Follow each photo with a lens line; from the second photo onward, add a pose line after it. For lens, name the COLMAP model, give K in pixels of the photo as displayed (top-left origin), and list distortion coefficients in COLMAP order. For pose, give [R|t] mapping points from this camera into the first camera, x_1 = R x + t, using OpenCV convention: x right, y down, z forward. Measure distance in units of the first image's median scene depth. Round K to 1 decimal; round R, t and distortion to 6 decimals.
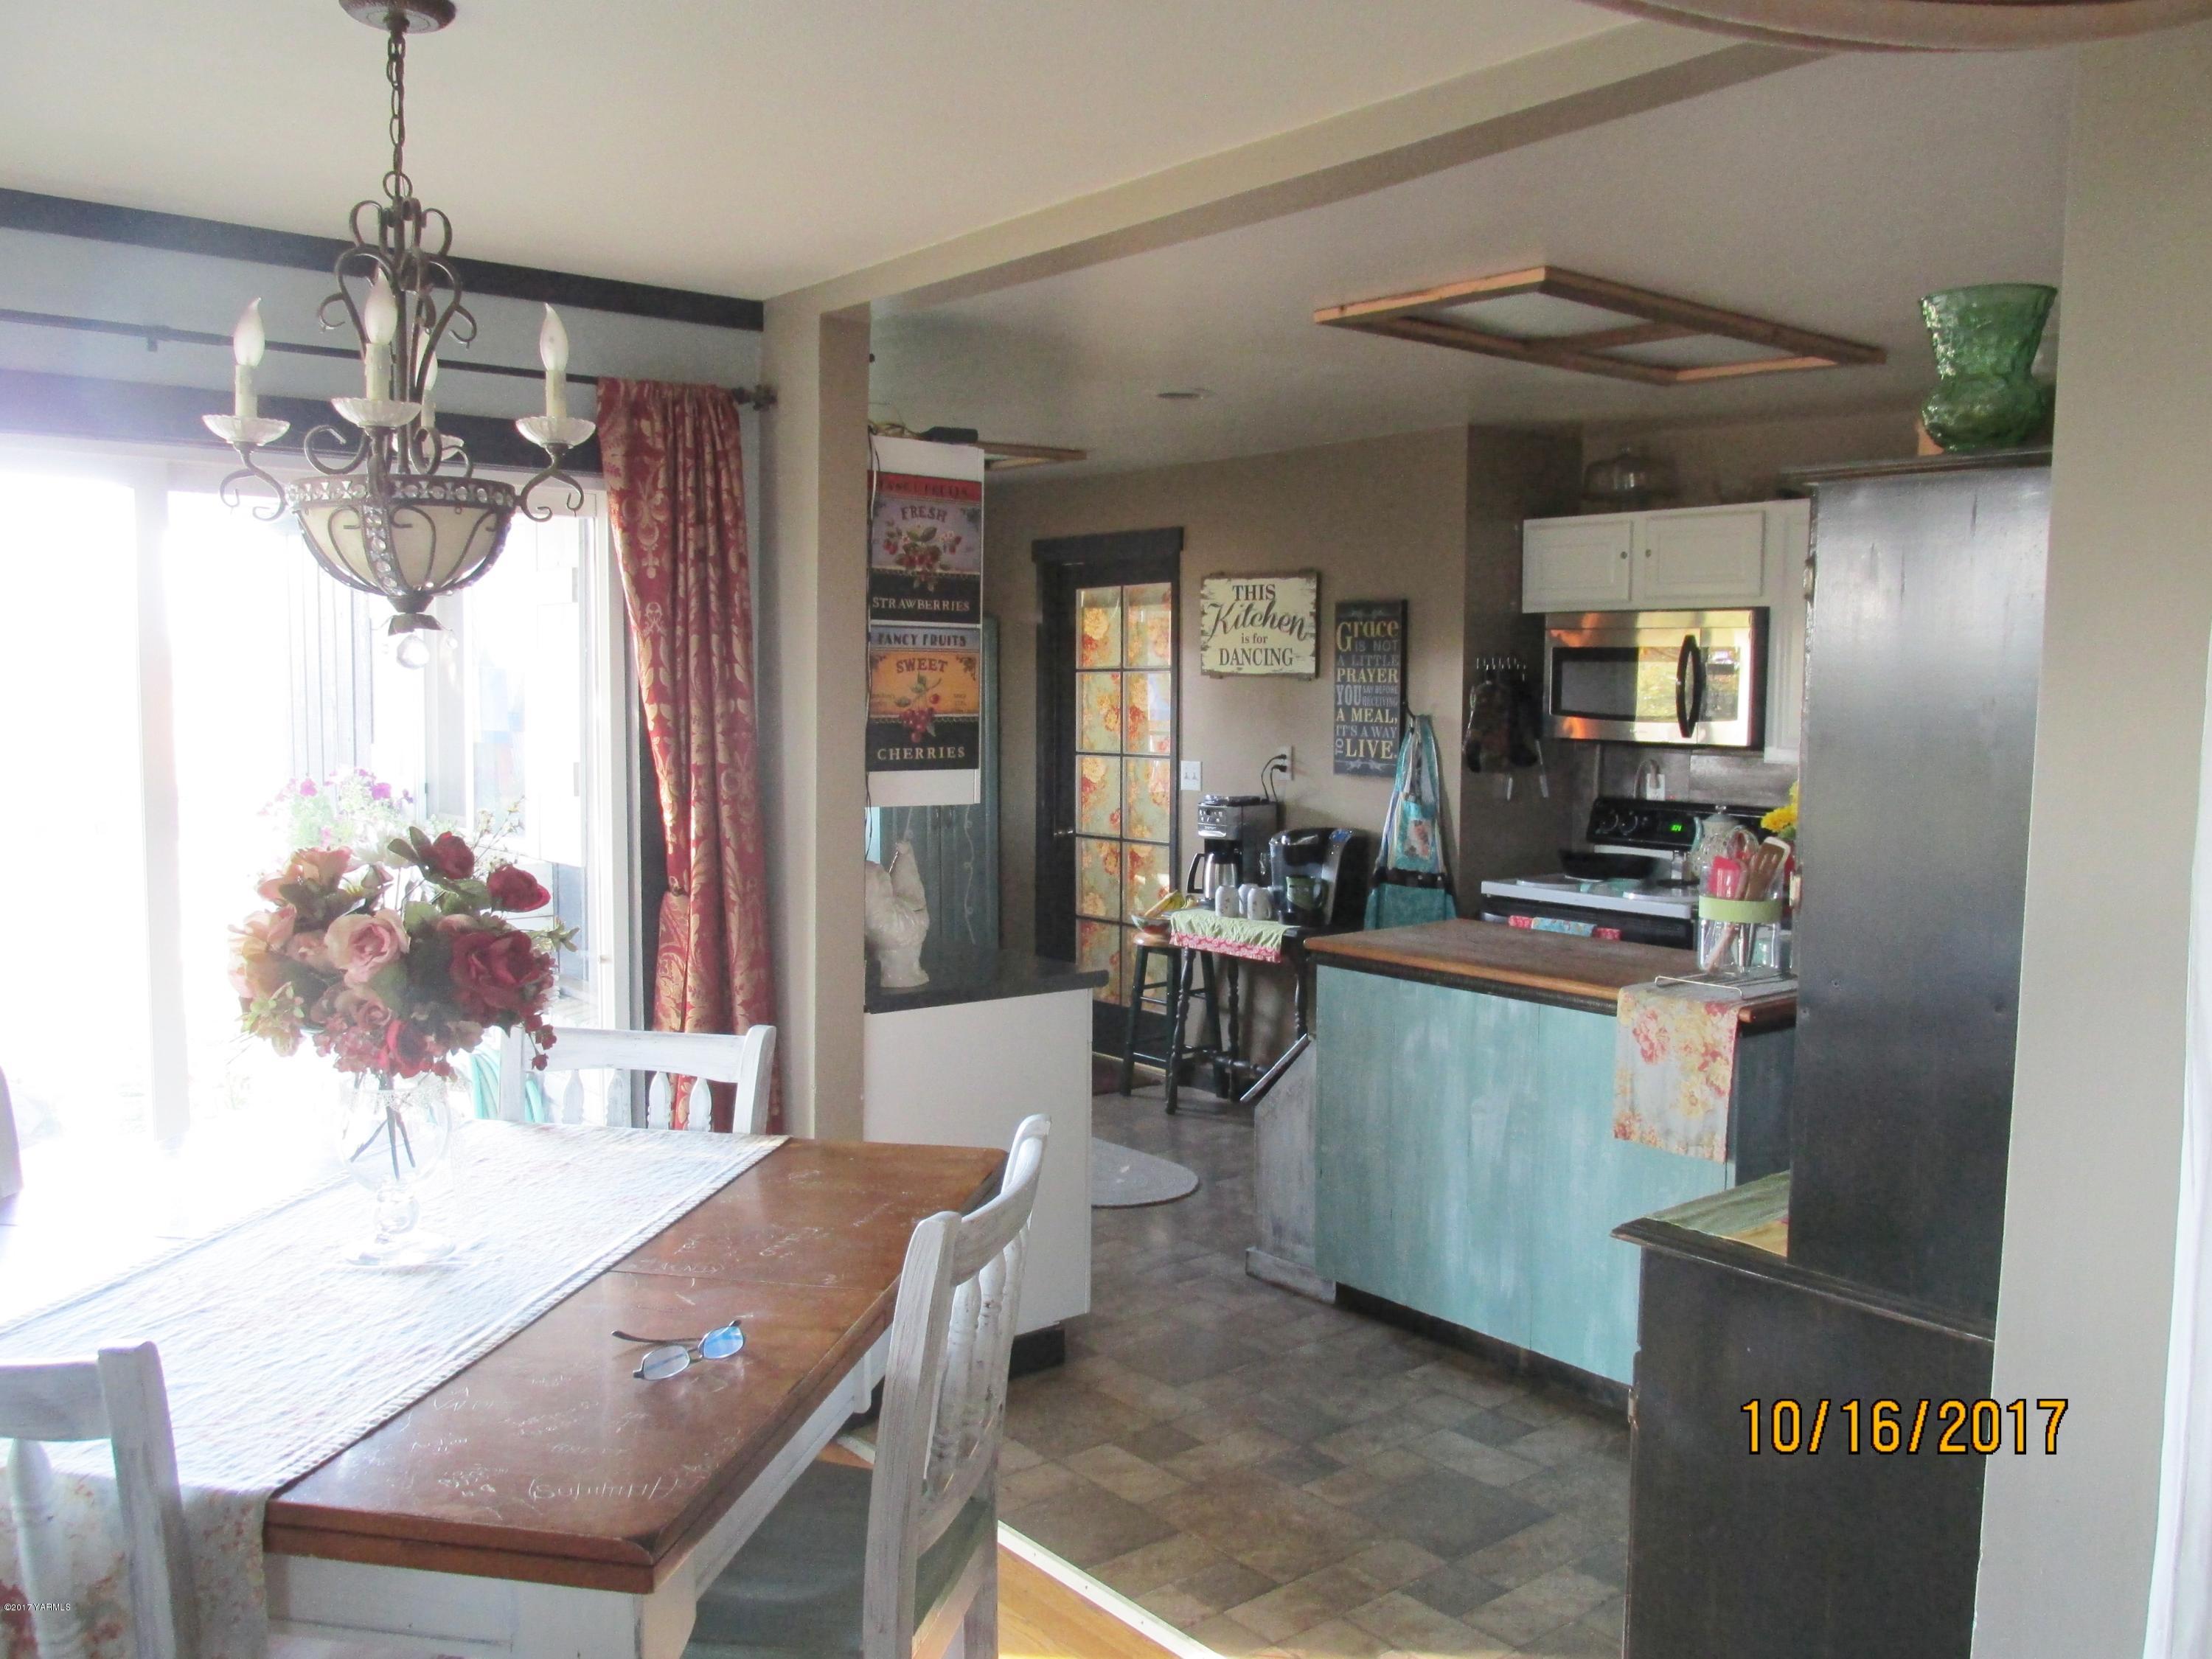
lens RADIAL K [[1838.7, 0, 1113.9], [0, 1838.7, 839.0], [0, 0, 1]] dist [-0.039100, 0.017493]
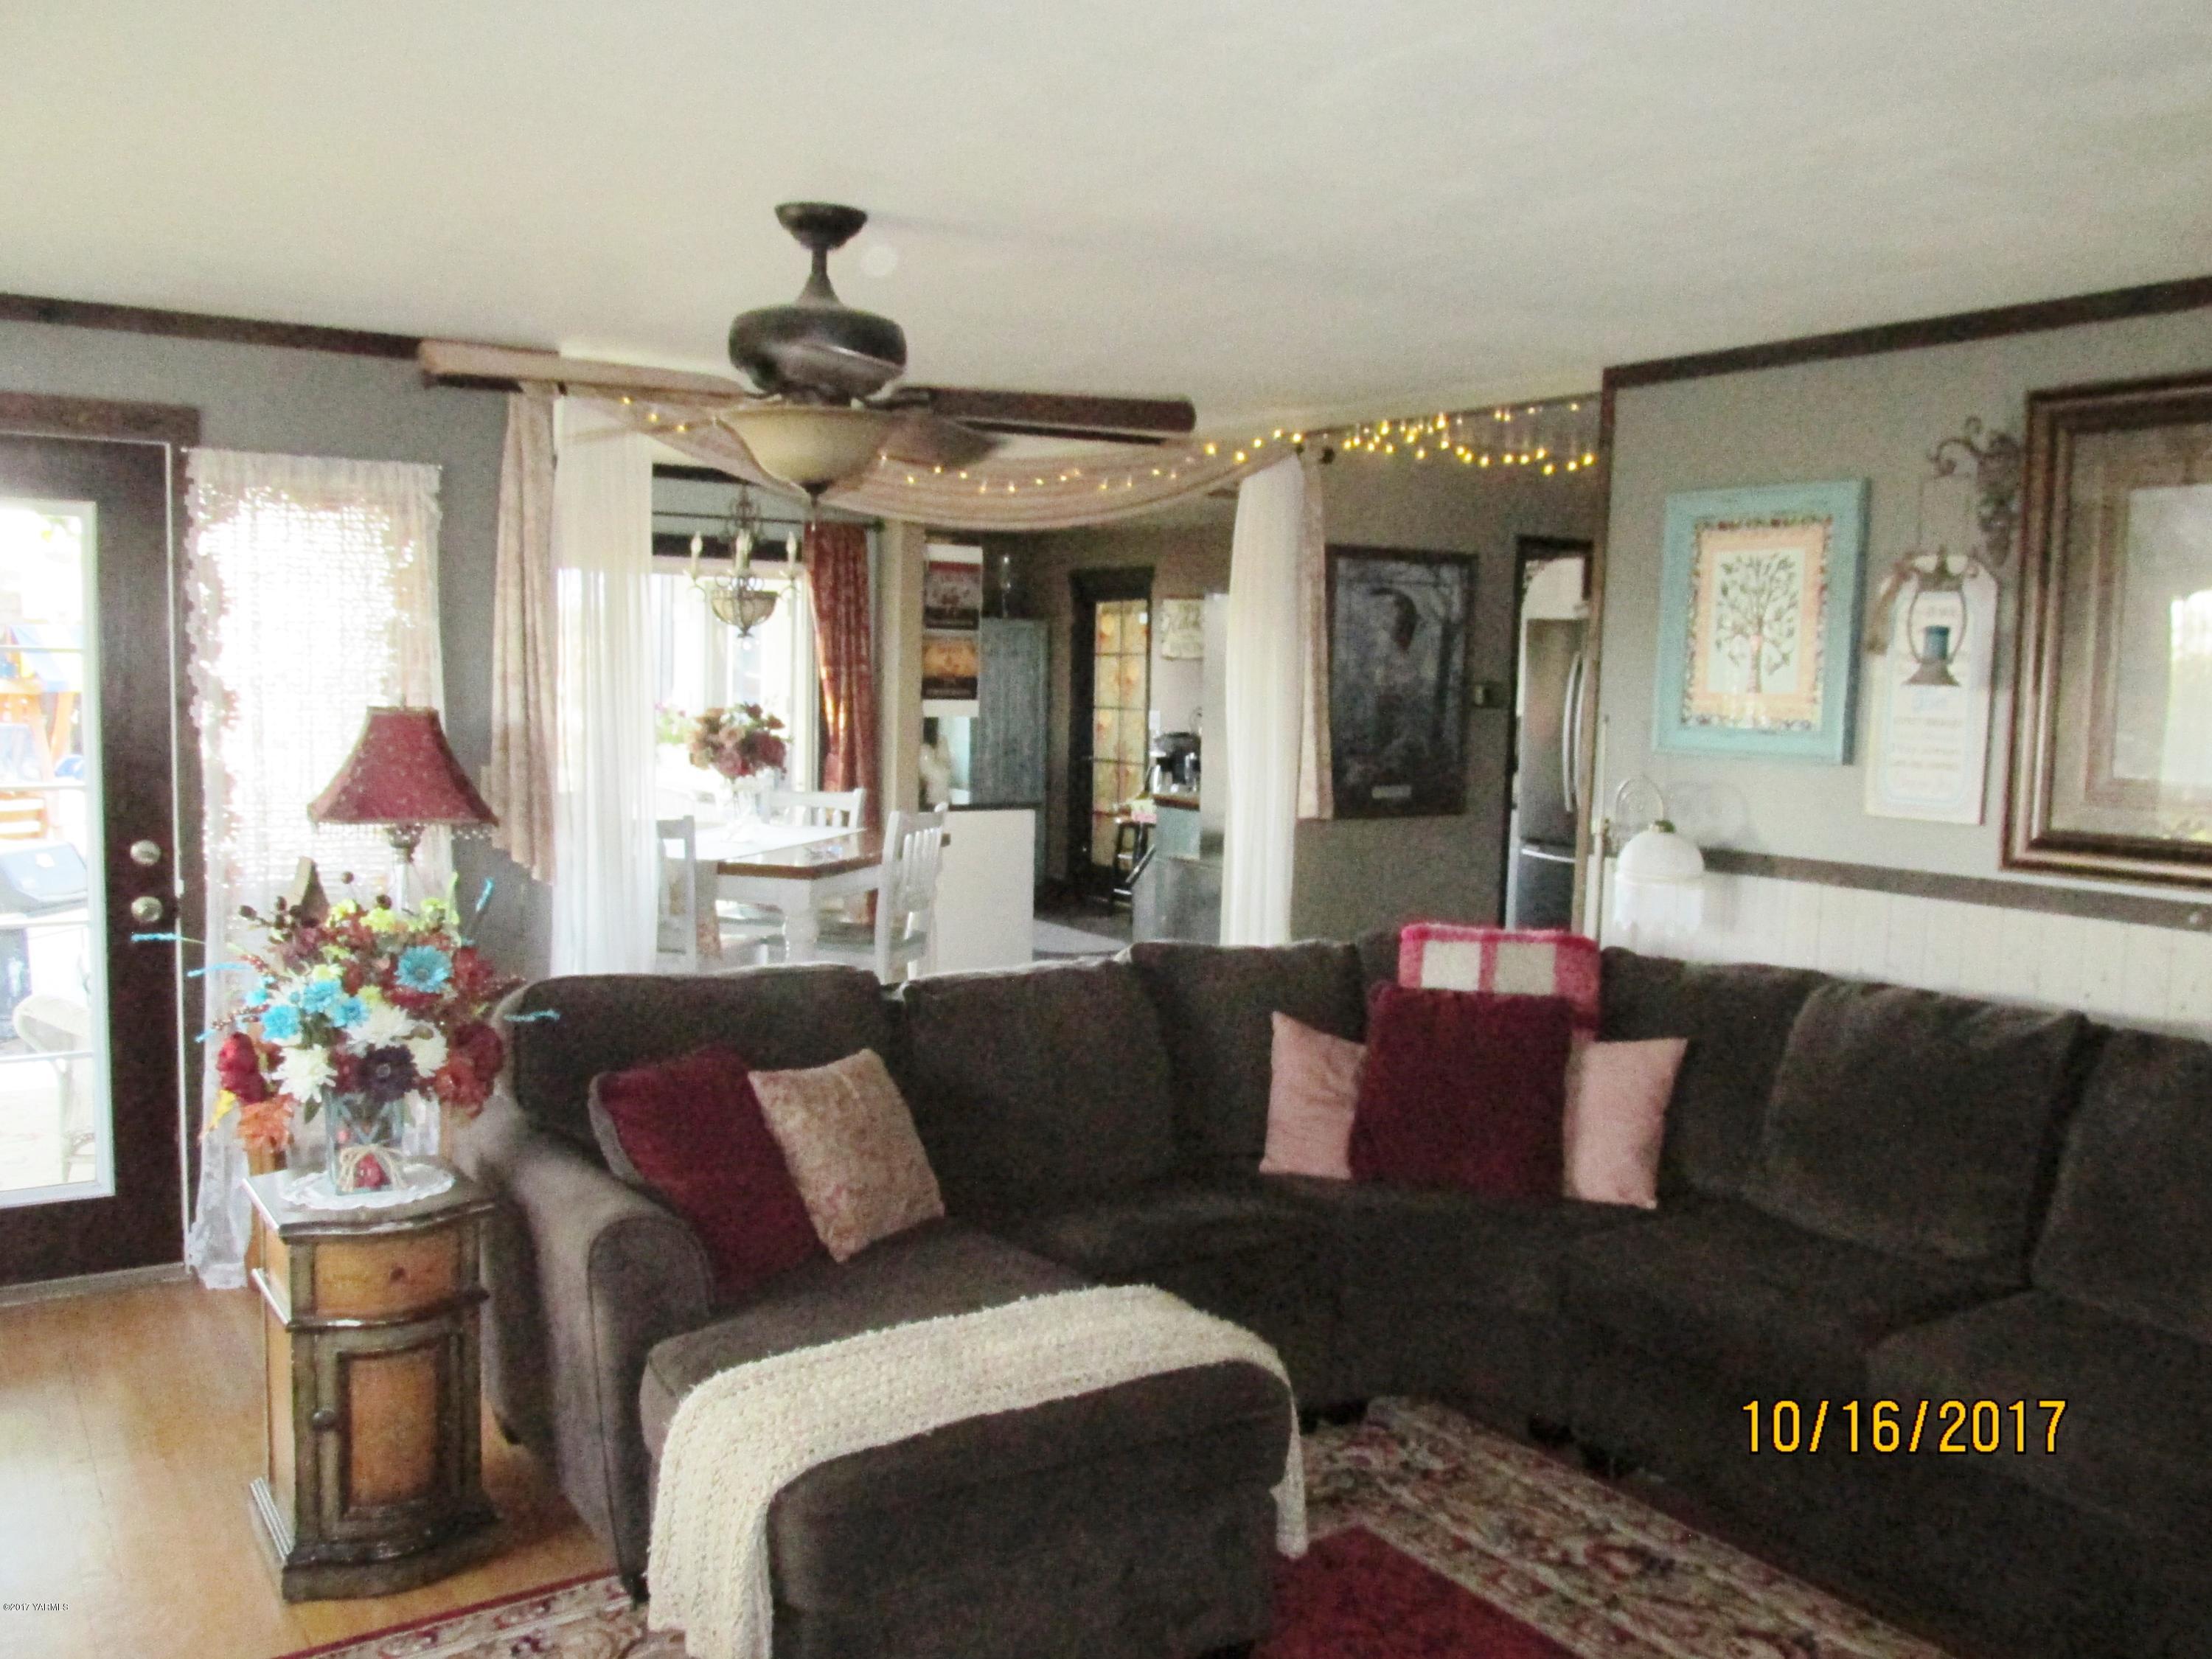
lens RADIAL K [[1838.7, 0, 1099.7], [0, 1838.7, 825.6], [0, 0, 1]] dist [-0.039100, 0.017493]
pose [[0.994413, 0.021797, -0.103282, 0.299615], [-0.021701, 0.999762, 0.002055, 0.102363], [0.103302, 0.000198, 0.994650, -1.124297]]
